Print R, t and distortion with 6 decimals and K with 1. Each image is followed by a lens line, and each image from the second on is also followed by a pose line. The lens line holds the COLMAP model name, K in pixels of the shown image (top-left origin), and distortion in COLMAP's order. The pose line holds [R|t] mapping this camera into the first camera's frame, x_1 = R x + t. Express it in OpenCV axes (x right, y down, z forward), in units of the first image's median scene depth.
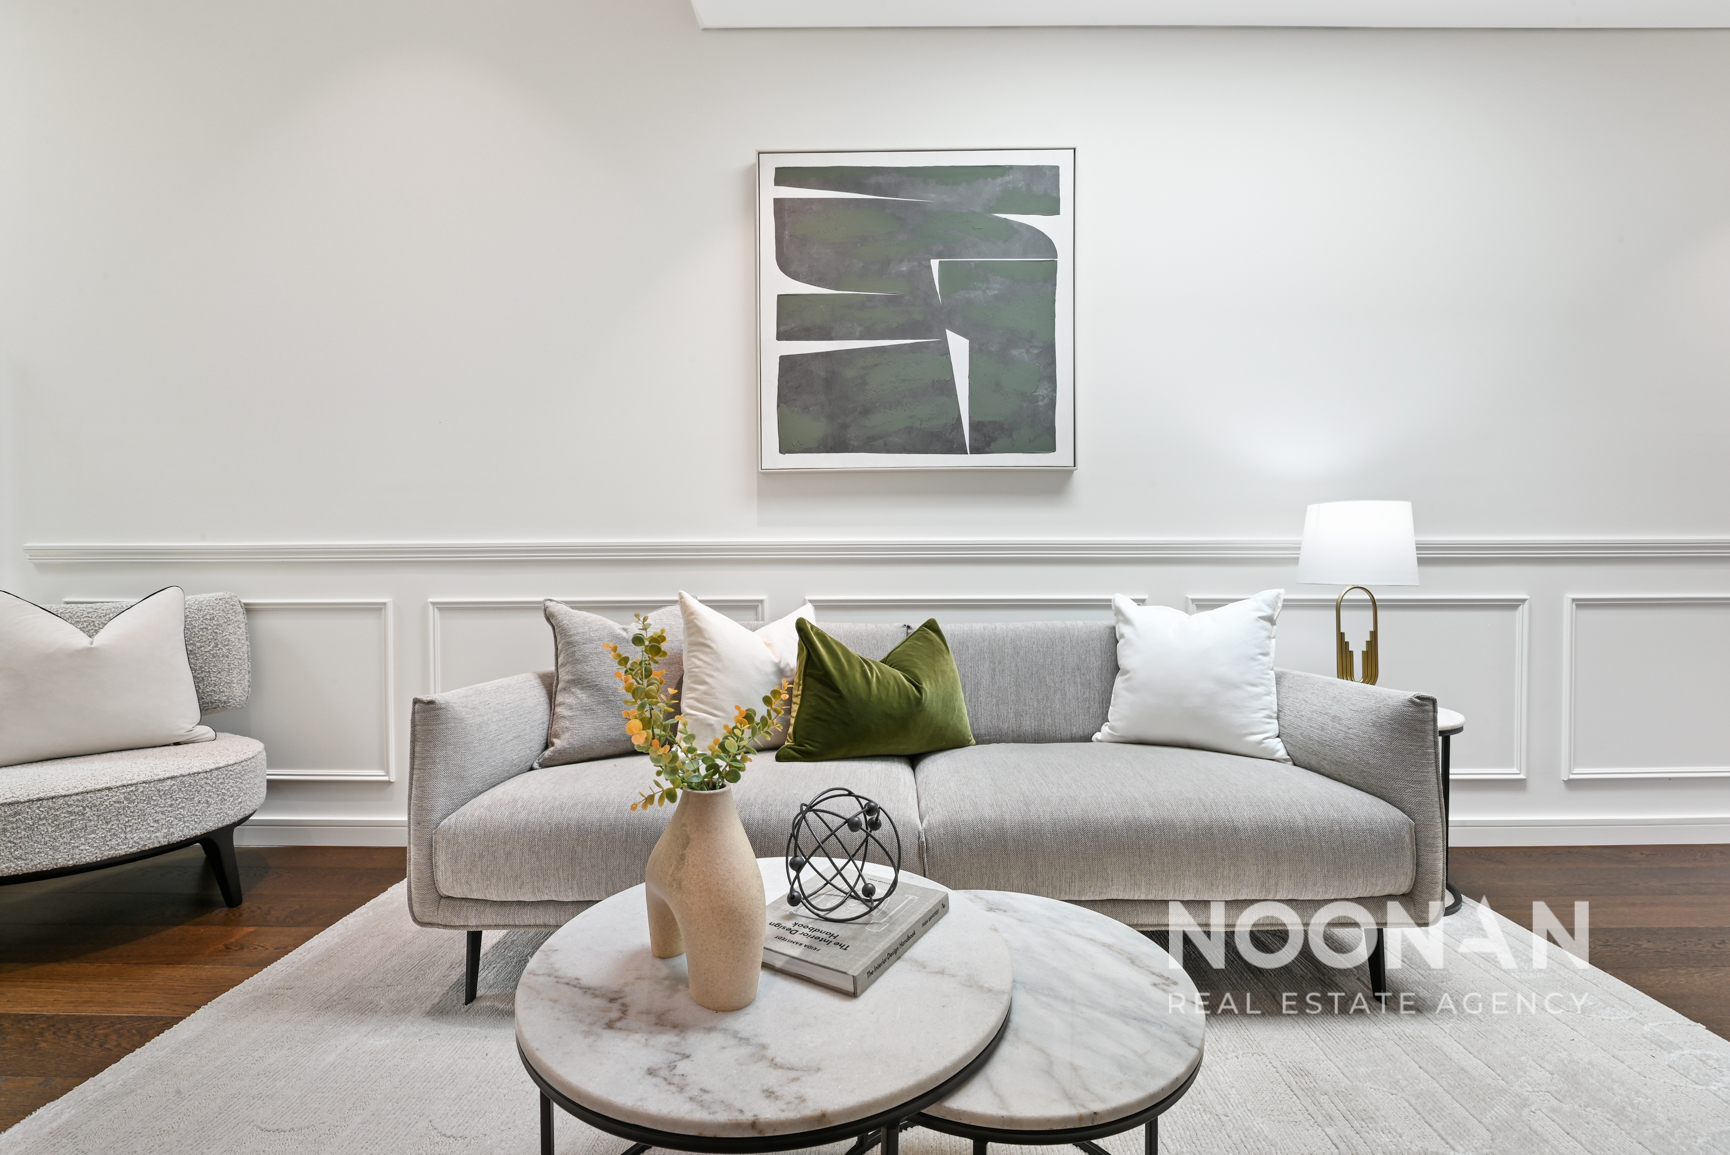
lens RADIAL K [[735.7, 0, 865.1], [0, 735.7, 567.3], [0, 0, 1]] dist [-0.010819, -0.000046]
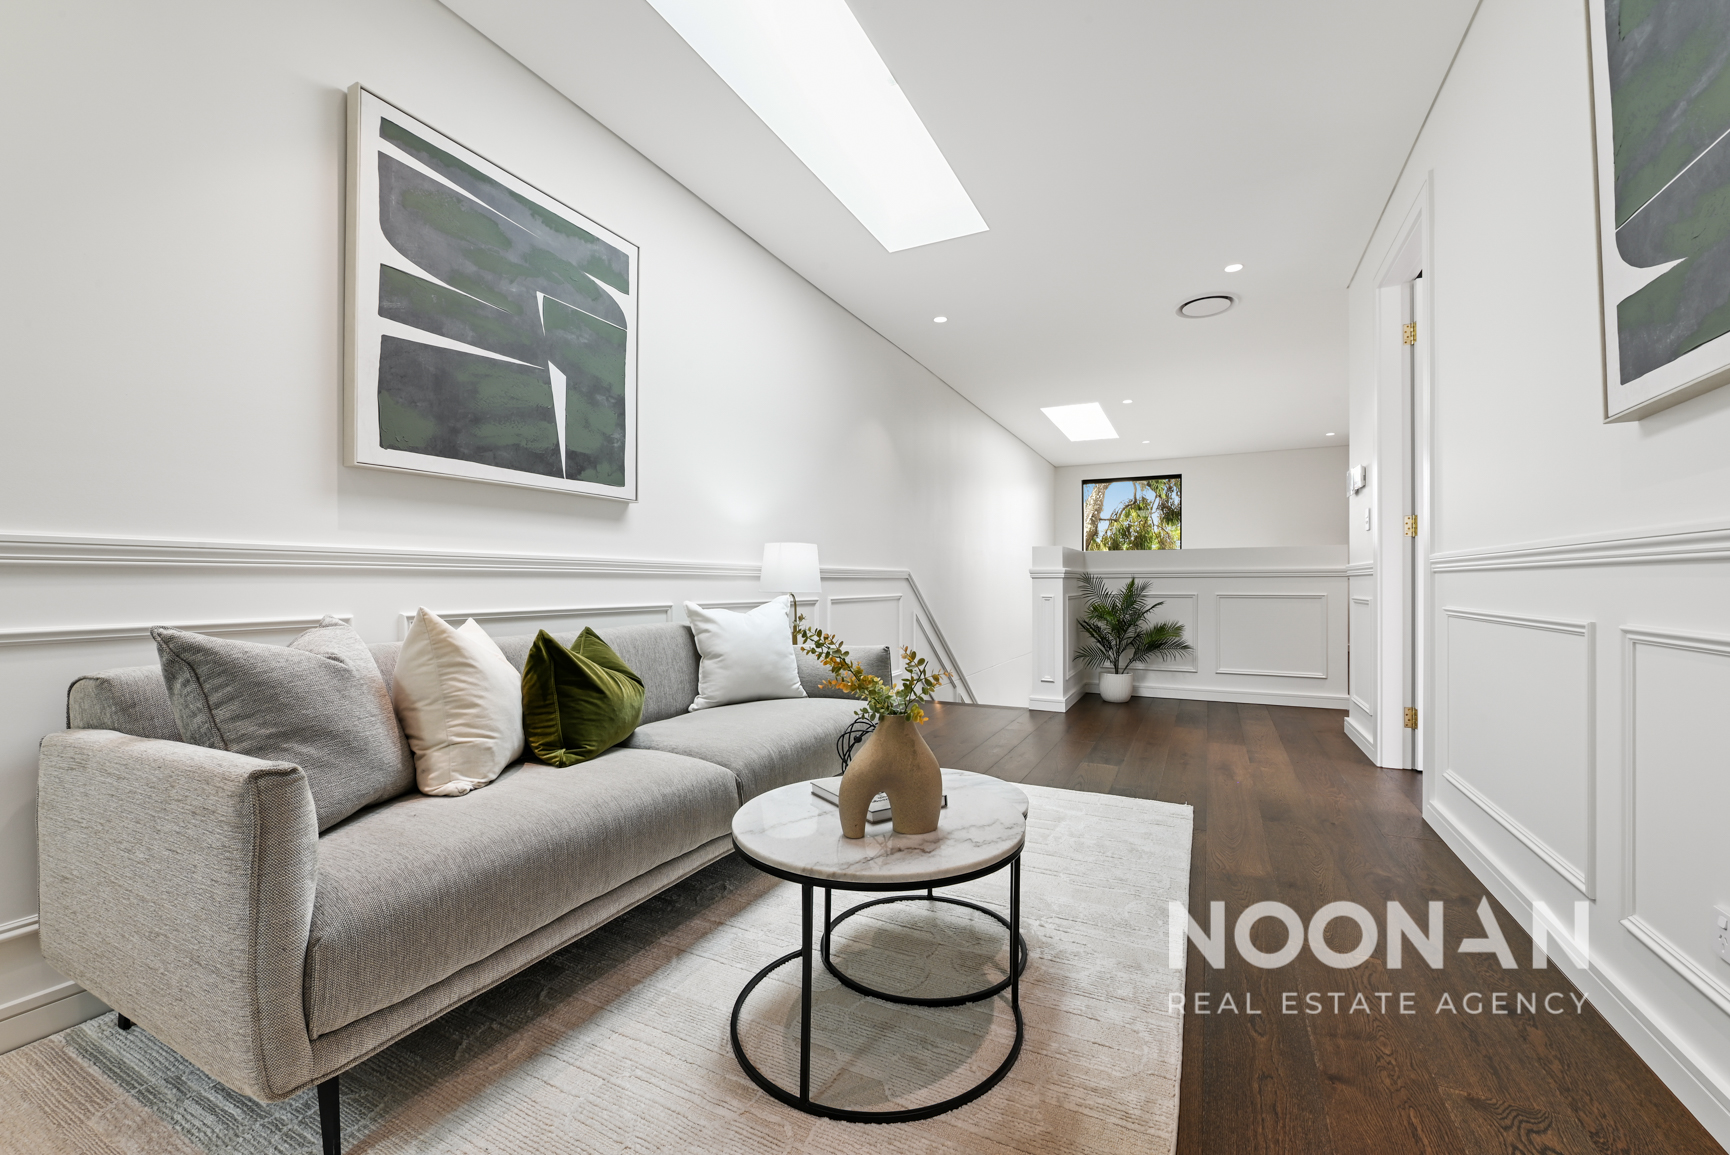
lens RADIAL K [[680.7, 0, 878.1], [0, 680.7, 570.4], [0, 0, 1]] dist [-0.012195, -0.000747]
pose [[0.429769, 0.018866, 0.902742, -0.575993], [-0.001141, 0.999792, -0.020351, 0.004338], [-0.902938, 0.007716, 0.429702, 0.136294]]
